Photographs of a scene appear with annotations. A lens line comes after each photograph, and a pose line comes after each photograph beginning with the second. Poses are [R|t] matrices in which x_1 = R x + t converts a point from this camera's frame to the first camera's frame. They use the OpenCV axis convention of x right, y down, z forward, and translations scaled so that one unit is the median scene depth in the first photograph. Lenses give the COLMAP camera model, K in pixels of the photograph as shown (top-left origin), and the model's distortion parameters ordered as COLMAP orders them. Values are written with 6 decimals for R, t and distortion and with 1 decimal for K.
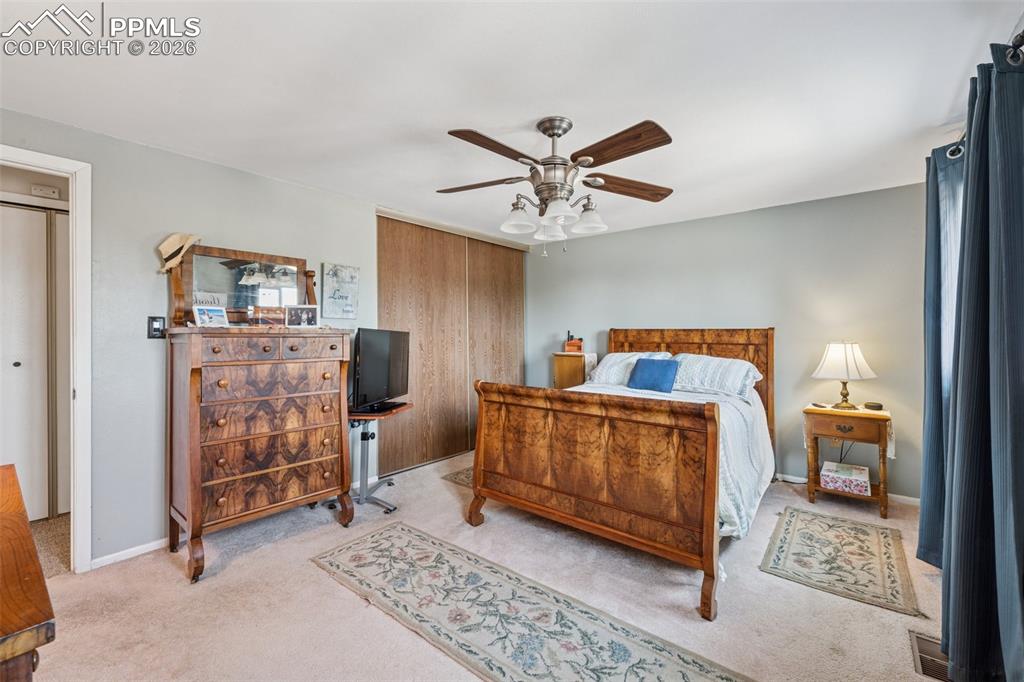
lens RADIAL K [[419.5, 0, 511.1], [0, 419.5, 339.7], [0, 0, 1]] dist [0.001765, -0.000591]
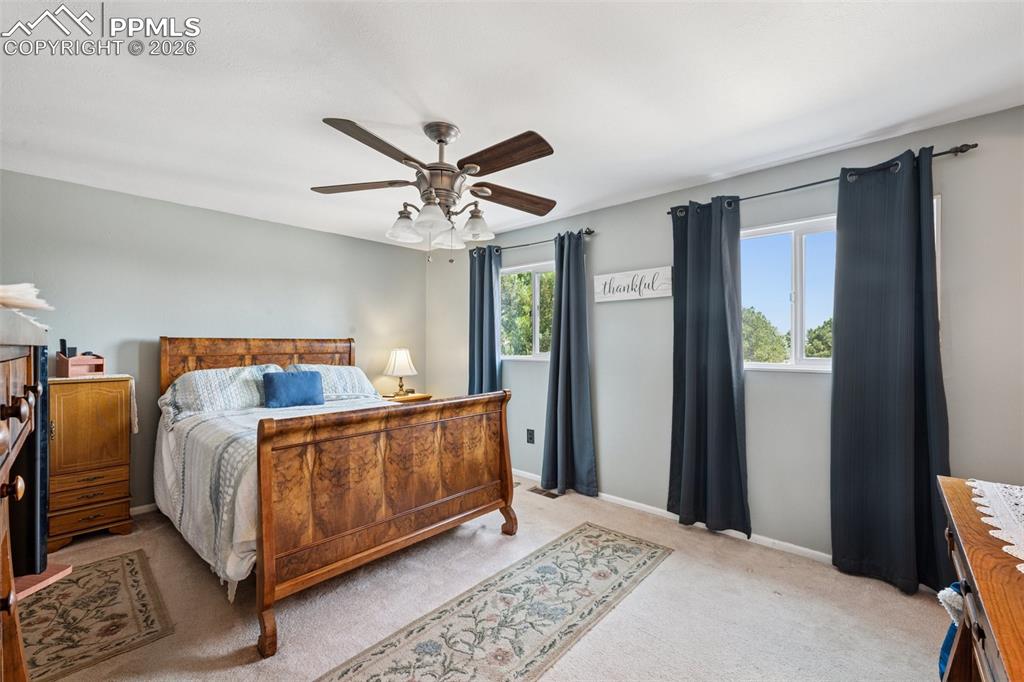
lens RADIAL K [[419.5, 0, 510.0], [0, 419.5, 339.7], [0, 0, 1]] dist [0.001765, -0.000591]
pose [[0.065085, 0.005778, 0.997863, -0.736664], [0.016529, 0.999840, -0.006867, -0.012772], [-0.997743, 0.016940, 0.064979, 0.647149]]
